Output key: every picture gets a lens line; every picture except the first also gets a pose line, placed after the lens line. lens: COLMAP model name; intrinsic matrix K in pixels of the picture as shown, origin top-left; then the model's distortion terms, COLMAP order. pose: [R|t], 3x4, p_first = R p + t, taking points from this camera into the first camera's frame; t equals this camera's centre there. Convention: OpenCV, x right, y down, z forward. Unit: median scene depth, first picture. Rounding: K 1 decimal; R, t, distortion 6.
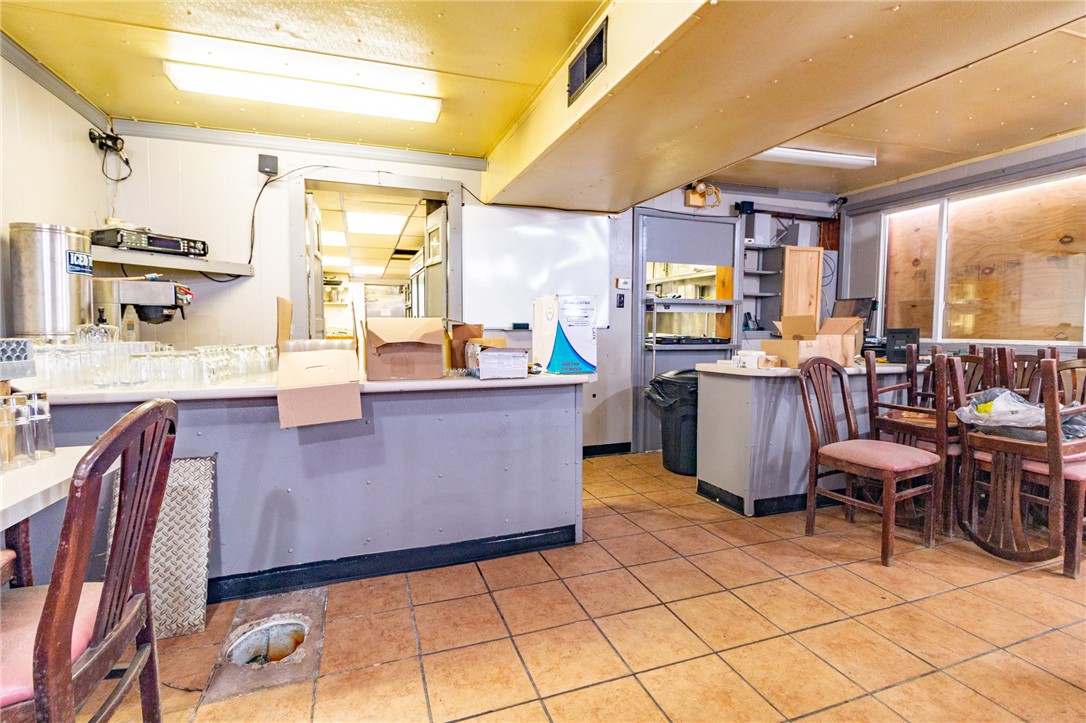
lens RADIAL K [[511.3, 0, 544.7], [0, 511.3, 354.9], [0, 0, 1]] dist [0.001960, 0.000452]
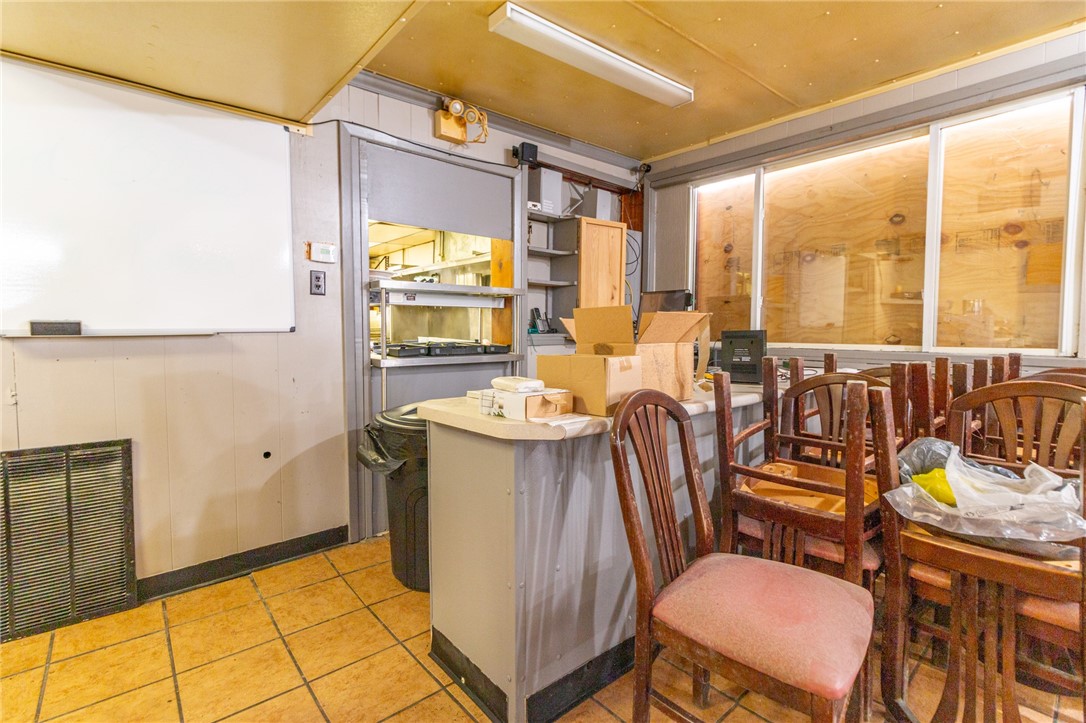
lens RADIAL K [[511.3, 0, 544.7], [0, 511.3, 354.9], [0, 0, 1]] dist [0.001960, 0.000452]
pose [[0.936041, -0.020706, 0.351282, 0.176232], [0.021602, 0.999766, 0.001369, -0.020408], [-0.351228, 0.006307, 0.936269, 0.366790]]
